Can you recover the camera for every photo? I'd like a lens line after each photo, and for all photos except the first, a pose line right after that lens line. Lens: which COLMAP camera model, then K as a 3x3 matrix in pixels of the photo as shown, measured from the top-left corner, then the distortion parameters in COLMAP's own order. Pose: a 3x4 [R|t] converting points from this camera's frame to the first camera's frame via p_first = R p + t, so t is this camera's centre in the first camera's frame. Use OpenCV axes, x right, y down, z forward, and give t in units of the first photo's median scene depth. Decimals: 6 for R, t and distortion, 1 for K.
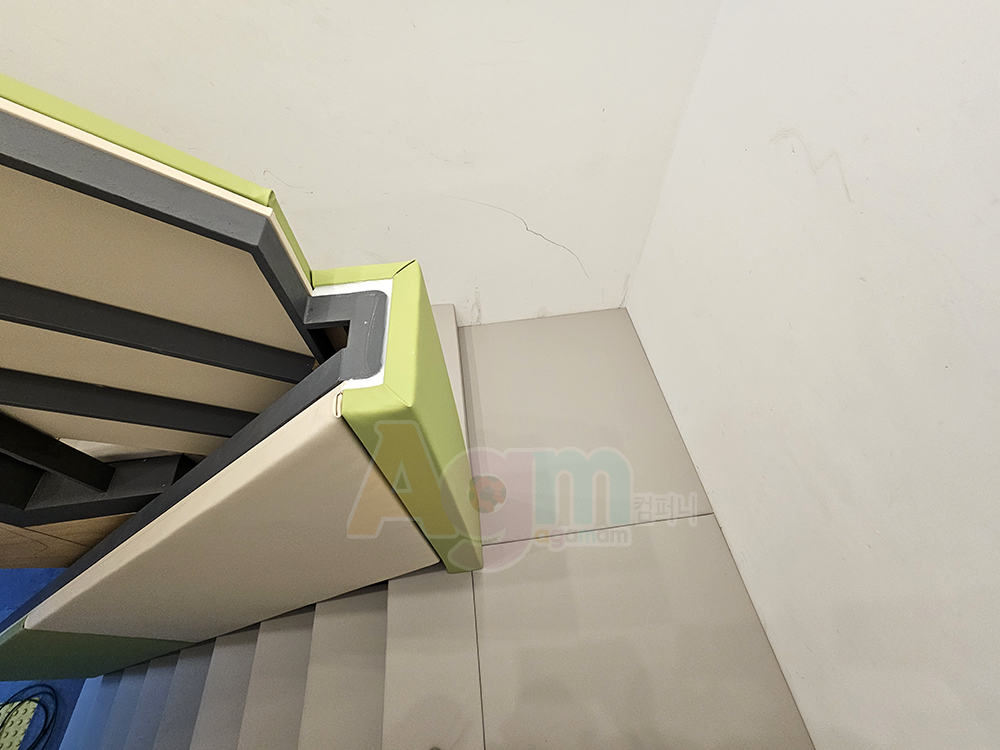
lens RADIAL K [[406.6, 0, 500.0], [0, 406.6, 375.0], [0, 0, 1]] dist [0.001728, 0.000472]
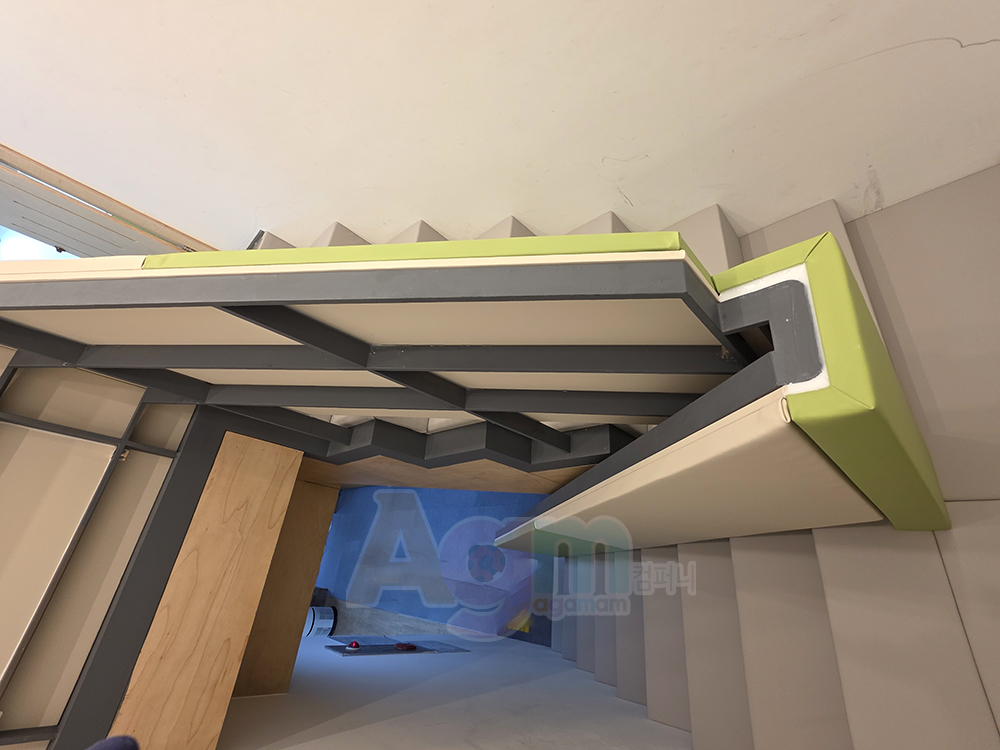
lens RADIAL K [[433.6, 0, 500.0], [0, 433.6, 375.0], [0, 0, 1]] dist [-0.001770, 0.000000]
pose [[0.710127, -0.120680, -0.693654, -0.069236], [0.253772, 0.962852, 0.092285, -0.177335], [0.656749, -0.241564, 0.714372, -0.169788]]
